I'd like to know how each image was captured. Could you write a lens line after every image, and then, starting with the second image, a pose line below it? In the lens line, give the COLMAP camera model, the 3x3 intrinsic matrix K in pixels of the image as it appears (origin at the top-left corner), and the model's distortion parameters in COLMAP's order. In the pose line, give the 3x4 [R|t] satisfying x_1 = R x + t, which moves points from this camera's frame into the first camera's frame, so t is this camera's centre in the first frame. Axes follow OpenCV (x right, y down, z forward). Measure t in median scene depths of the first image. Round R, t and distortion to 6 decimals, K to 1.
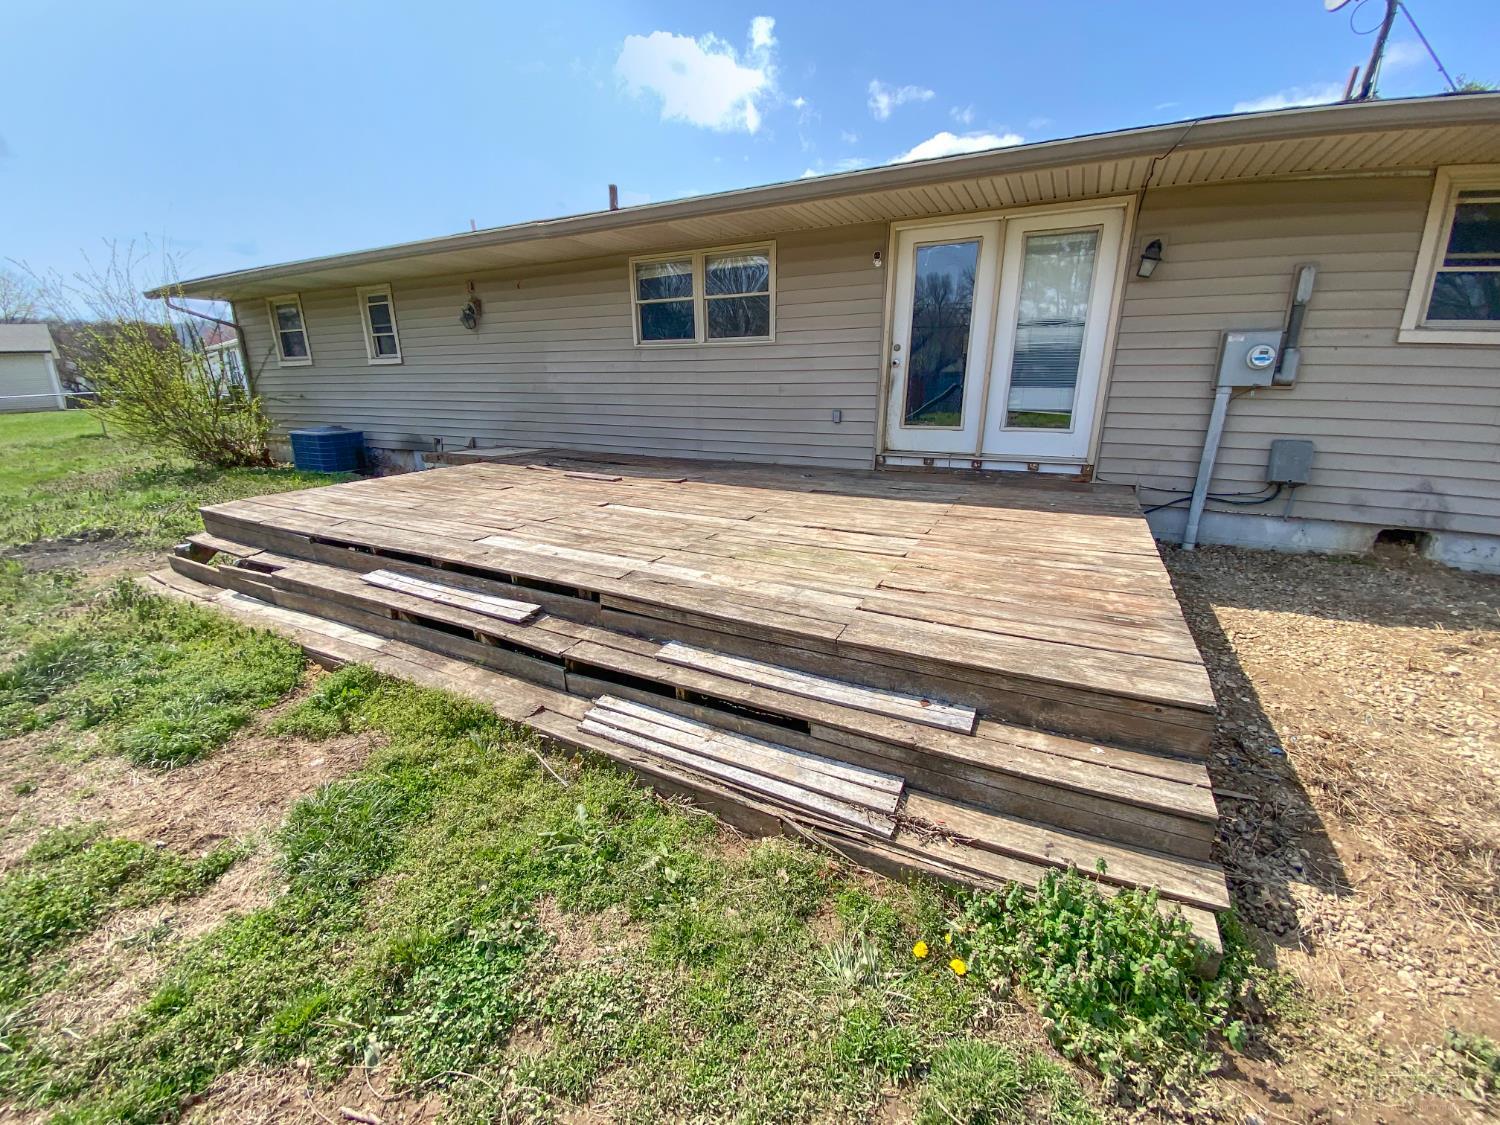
lens RADIAL K [[602.0, 0, 749.5], [0, 602.0, 553.2], [0, 0, 1]] dist [0.011026, -0.013964]
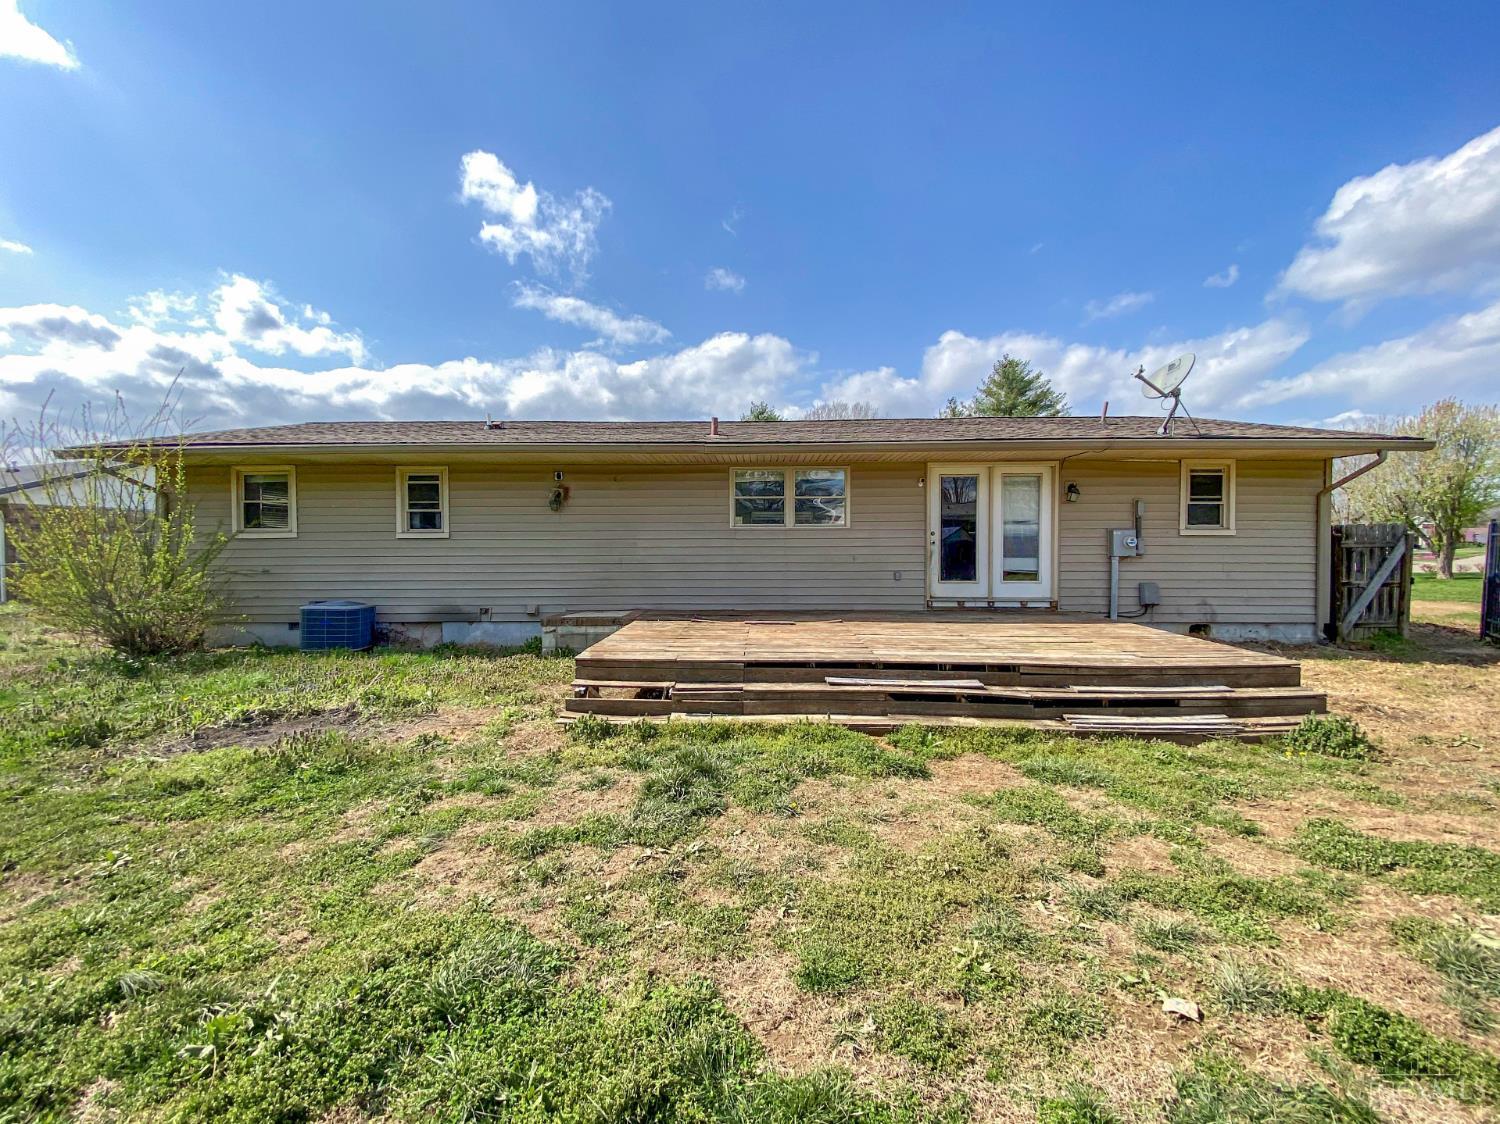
lens RADIAL K [[607.5, 0, 747.0], [0, 607.5, 557.9], [0, 0, 1]] dist [0.049624, -0.036253]
pose [[0.902161, -0.002071, 0.431393, -0.940227], [0.119338, 0.962163, -0.244950, 0.058830], [-0.414564, 0.272466, 0.868274, -0.184174]]
